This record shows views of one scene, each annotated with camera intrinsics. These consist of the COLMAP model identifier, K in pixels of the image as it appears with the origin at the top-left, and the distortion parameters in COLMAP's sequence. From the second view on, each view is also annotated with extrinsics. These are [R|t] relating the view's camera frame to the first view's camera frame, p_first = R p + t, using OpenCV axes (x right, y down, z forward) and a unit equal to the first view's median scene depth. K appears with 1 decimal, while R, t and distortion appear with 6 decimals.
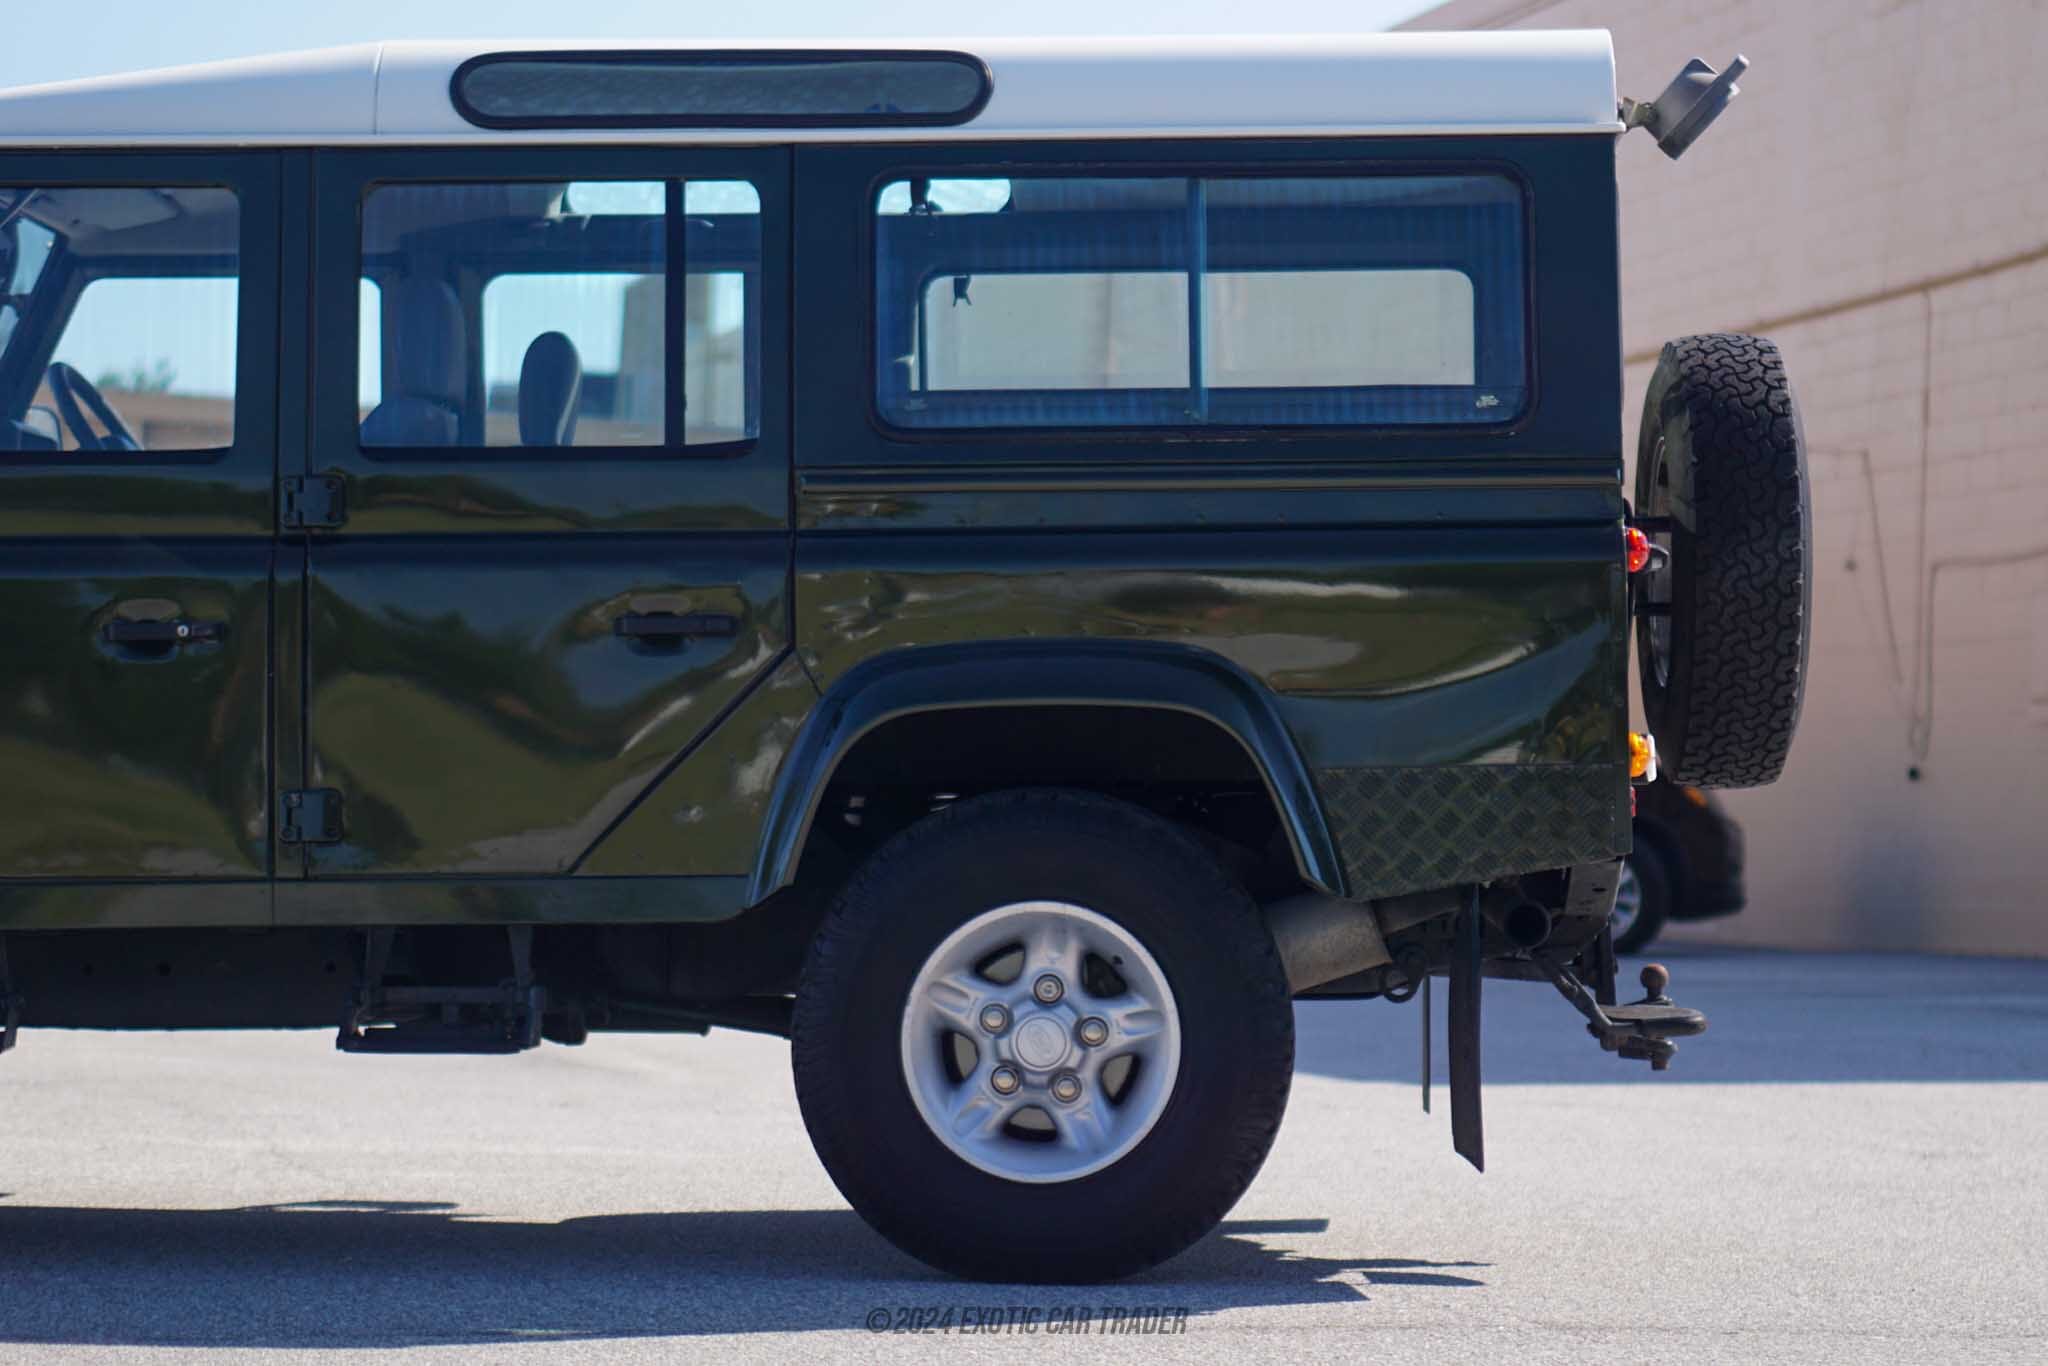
lens RADIAL K [[5607.7, 0, 1024.0], [0, 5607.7, 683.0], [0, 0, 1]] dist [0.079786, 0.681731]
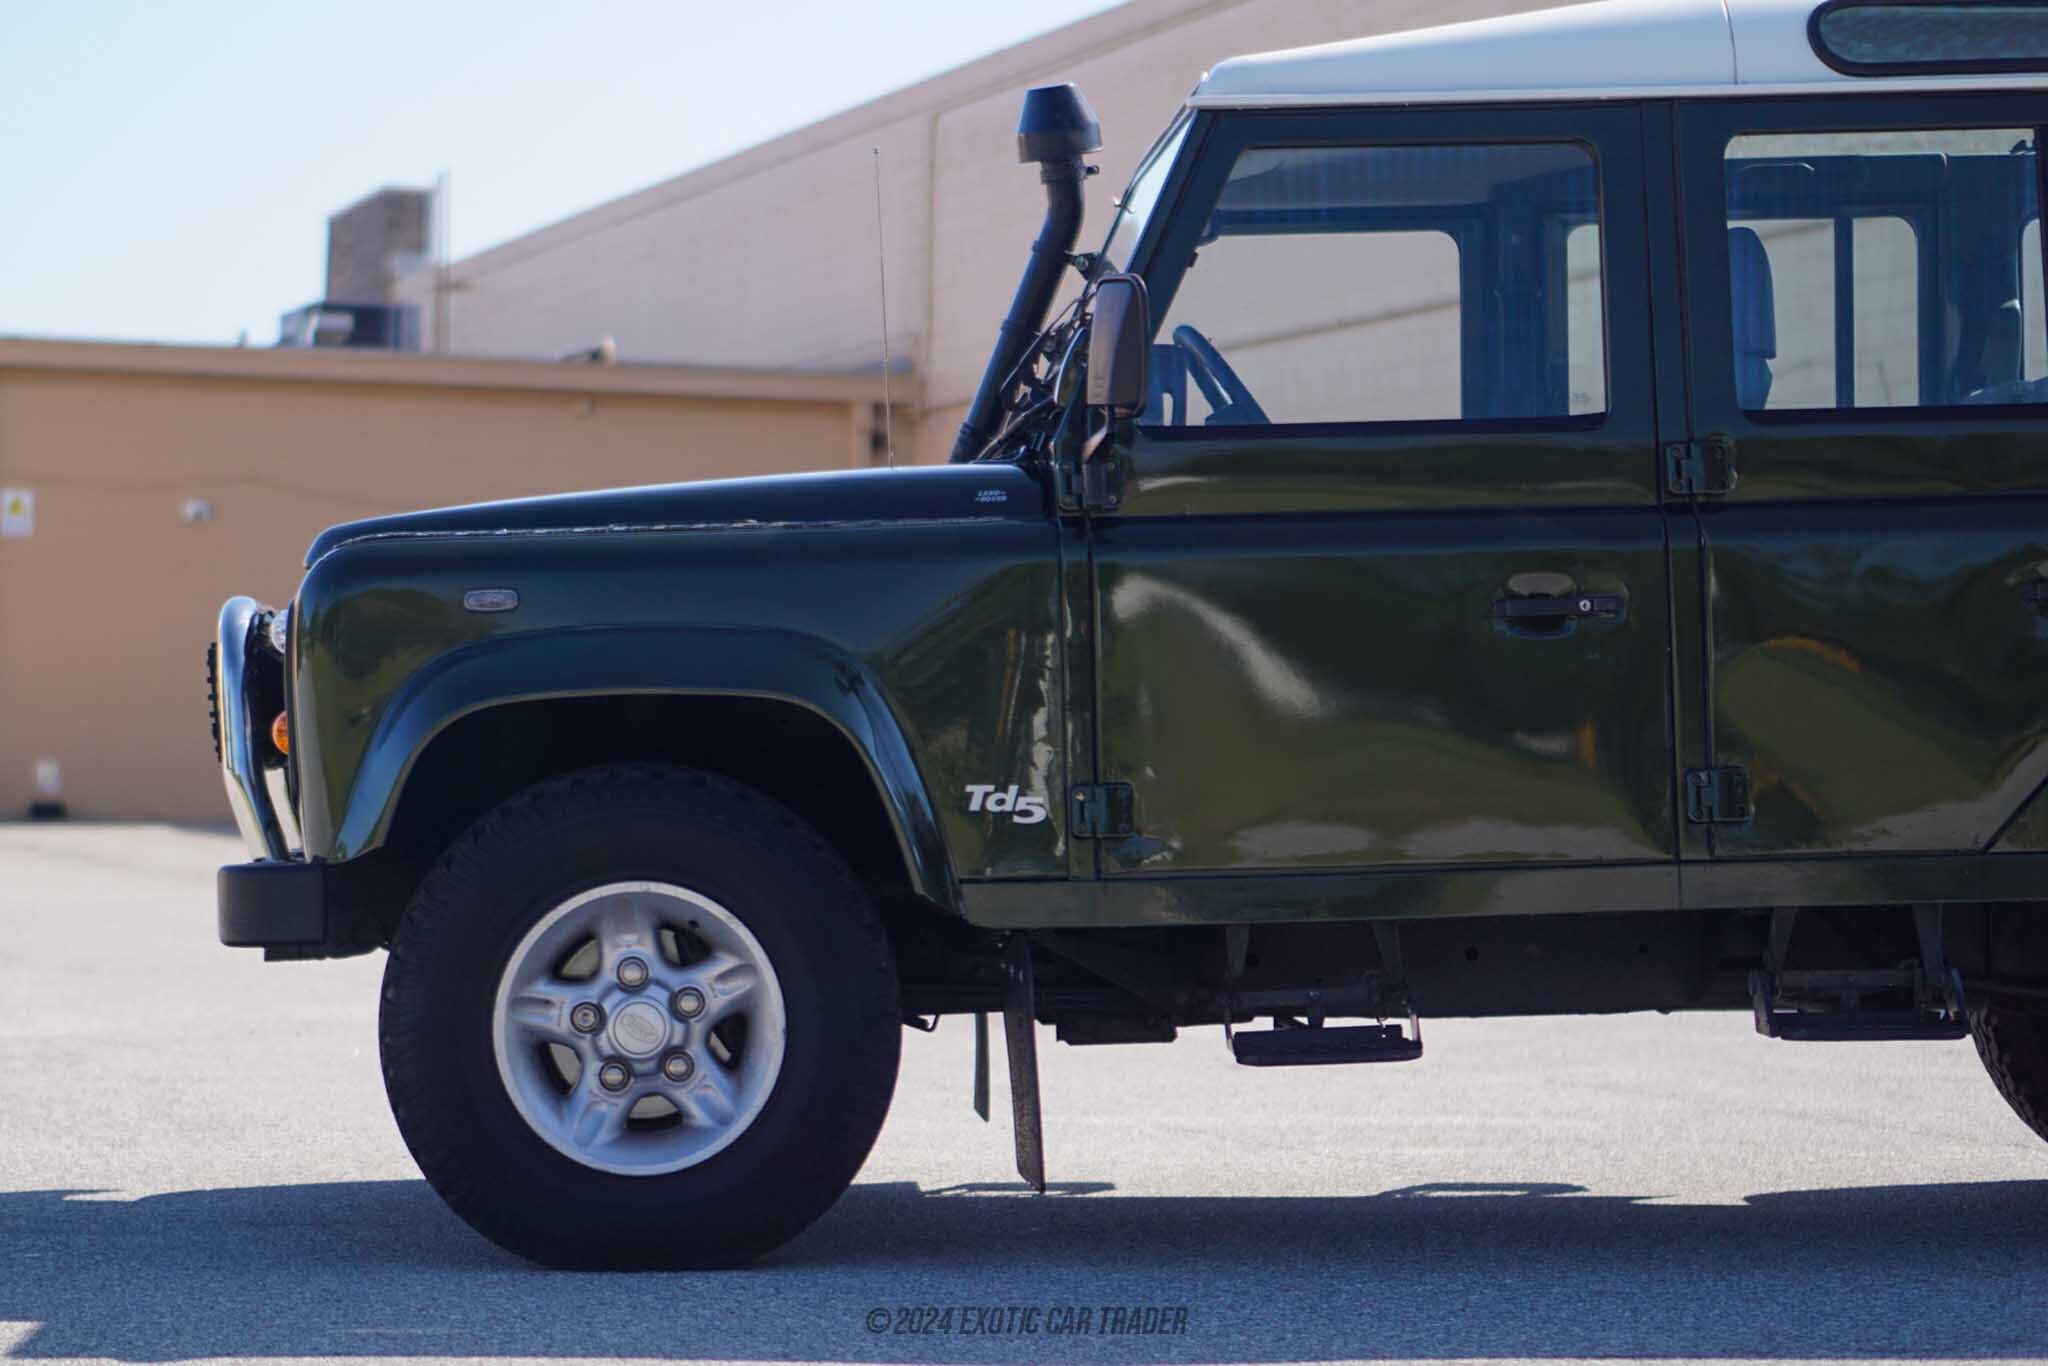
lens RADIAL K [[5607.7, 0, 1024.0], [0, 5607.7, 683.0], [0, 0, 1]] dist [0.079786, 0.681731]
pose [[0.997608, -0.018529, 0.066594, -0.306882], [0.017627, 0.999745, 0.014121, -0.011109], [-0.066839, -0.012914, 0.997680, 0.048456]]
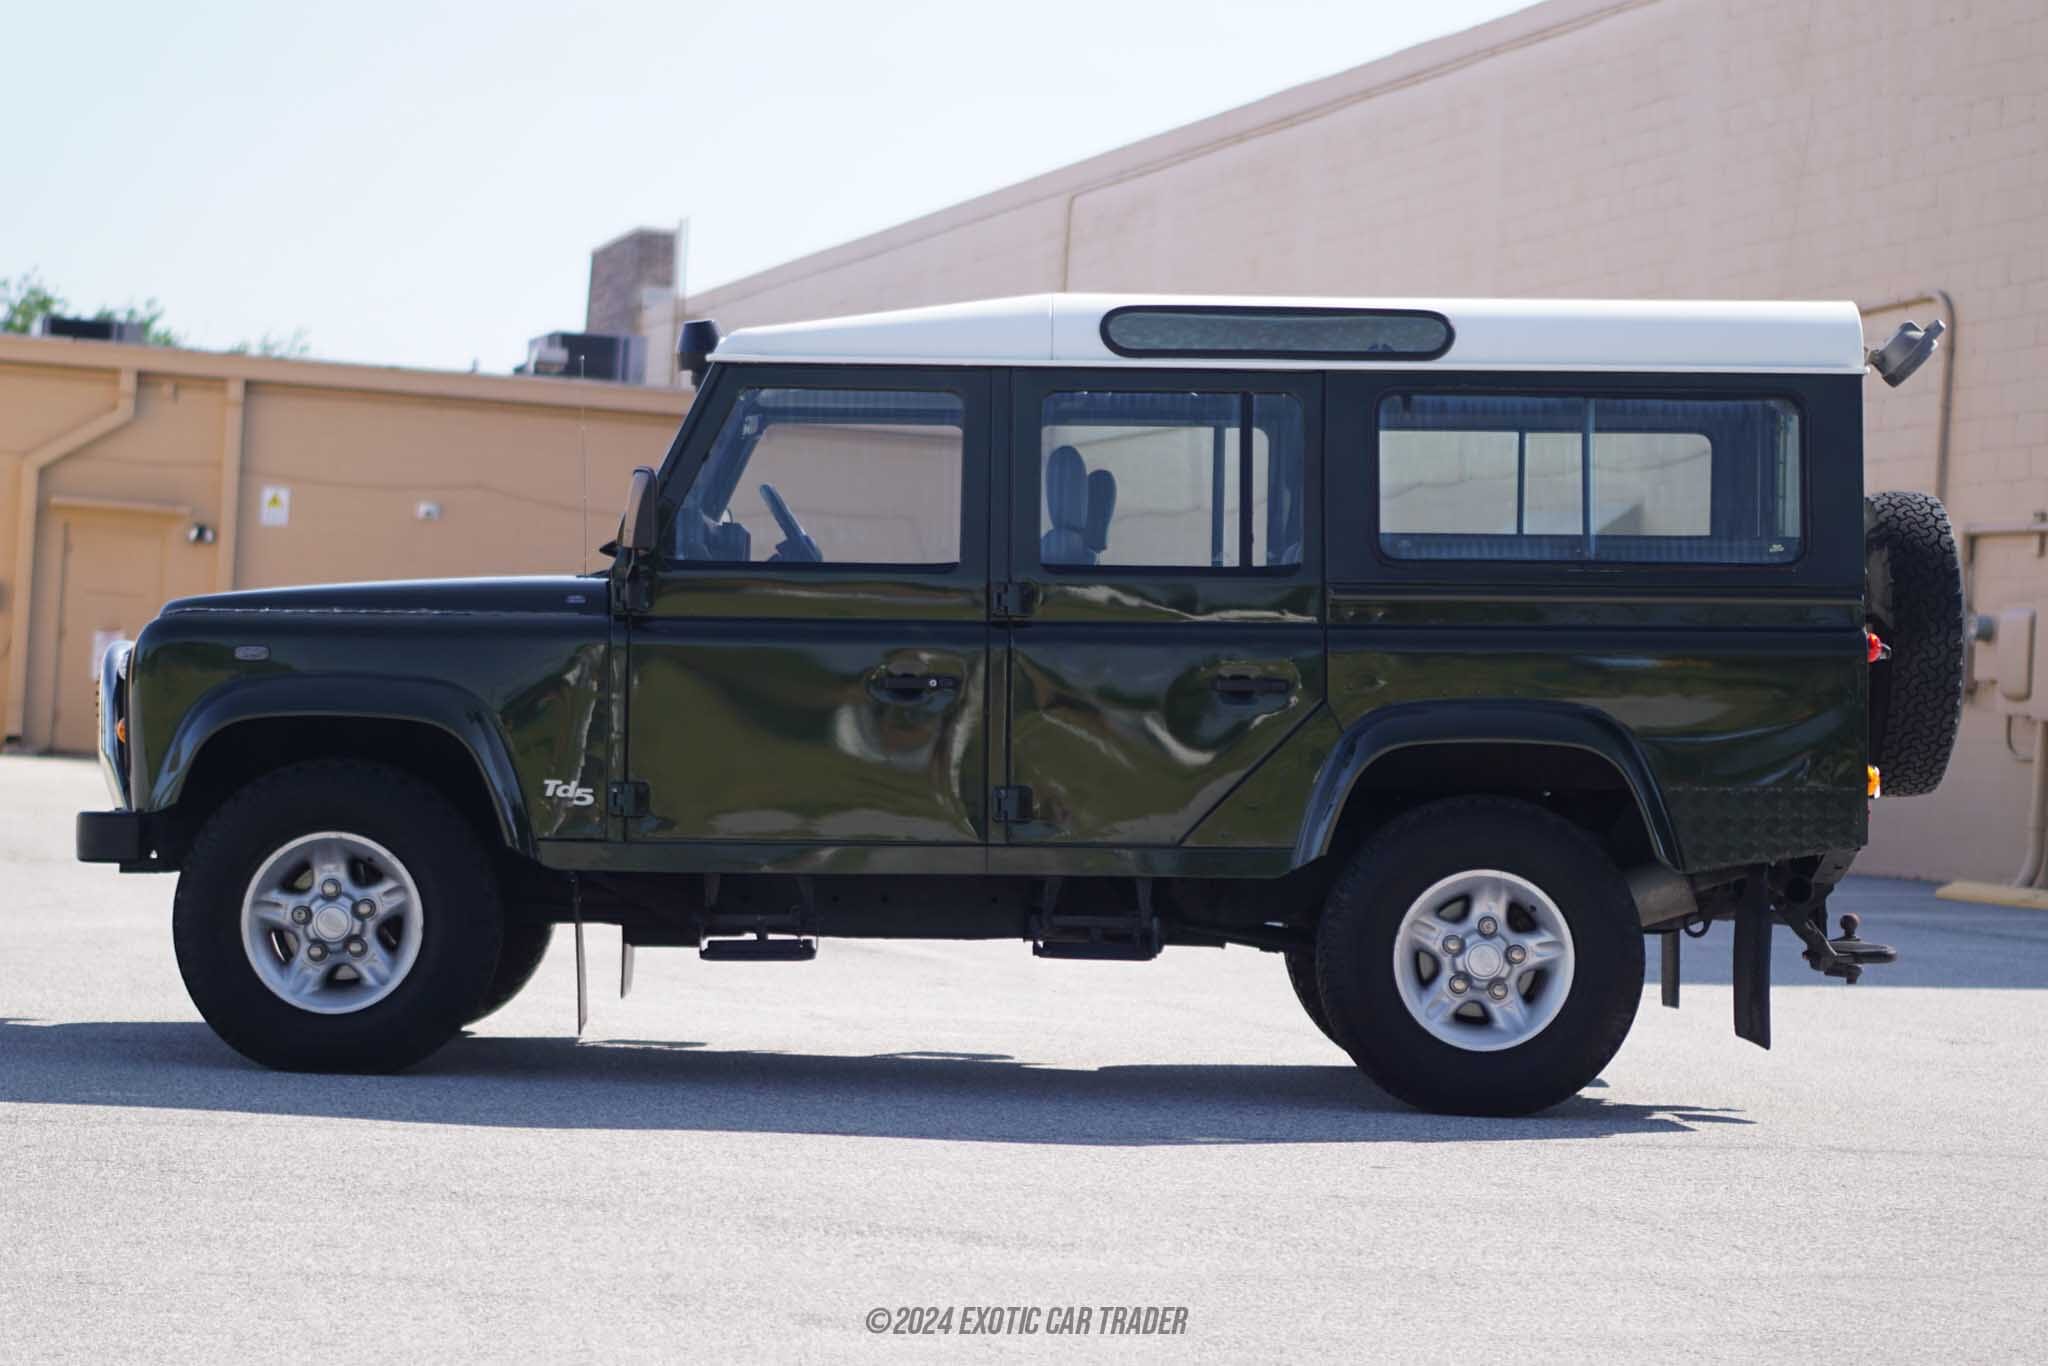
lens RADIAL K [[5008.6, 0, 1024.0], [0, 5008.6, 683.0], [0, 0, 1]] dist [0.159762, -0.091893]
pose [[0.999485, 0.019909, 0.025157, -0.157868], [-0.020330, 0.999655, 0.016606, -0.032245], [-0.024817, -0.017109, 0.999546, -0.371311]]
